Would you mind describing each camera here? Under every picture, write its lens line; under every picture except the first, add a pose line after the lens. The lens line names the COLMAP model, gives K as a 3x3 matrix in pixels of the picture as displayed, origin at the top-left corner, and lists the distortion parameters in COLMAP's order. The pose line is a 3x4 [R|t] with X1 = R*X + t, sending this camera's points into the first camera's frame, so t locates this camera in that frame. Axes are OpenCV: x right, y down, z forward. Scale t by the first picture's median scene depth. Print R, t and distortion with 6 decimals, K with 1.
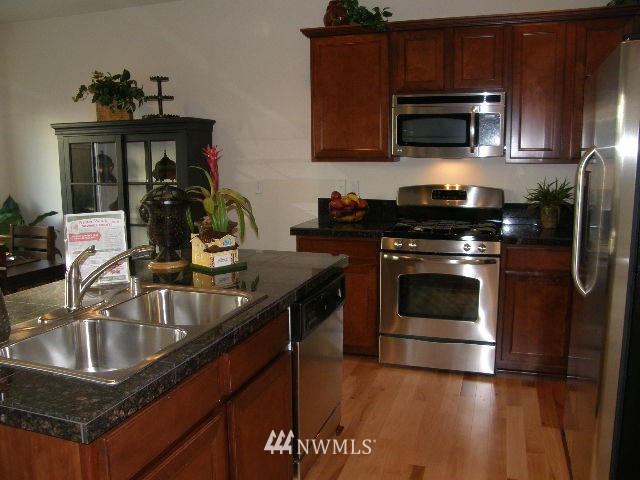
lens RADIAL K [[557.1, 0, 320.0], [0, 557.1, 240.0], [0, 0, 1]] dist [-0.003139, -0.002403]
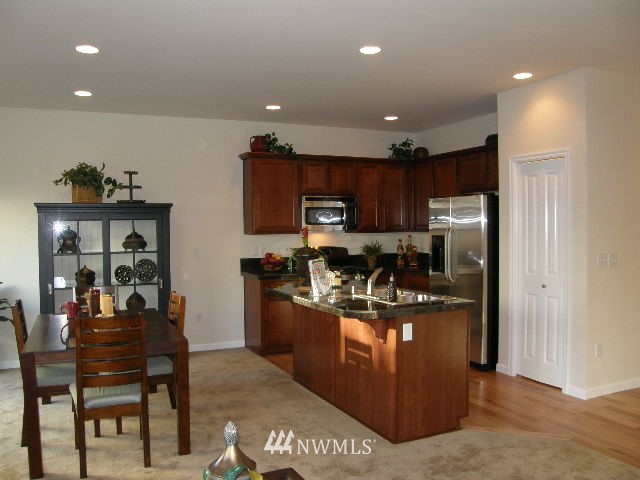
lens RADIAL K [[557.1, 0, 320.0], [0, 557.1, 240.0], [0, 0, 1]] dist [-0.003139, -0.002403]
pose [[0.729625, -0.019220, 0.683577, -0.861876], [0.096209, 0.992548, -0.074782, 0.007735], [-0.677046, 0.120329, 0.726037, -0.228871]]
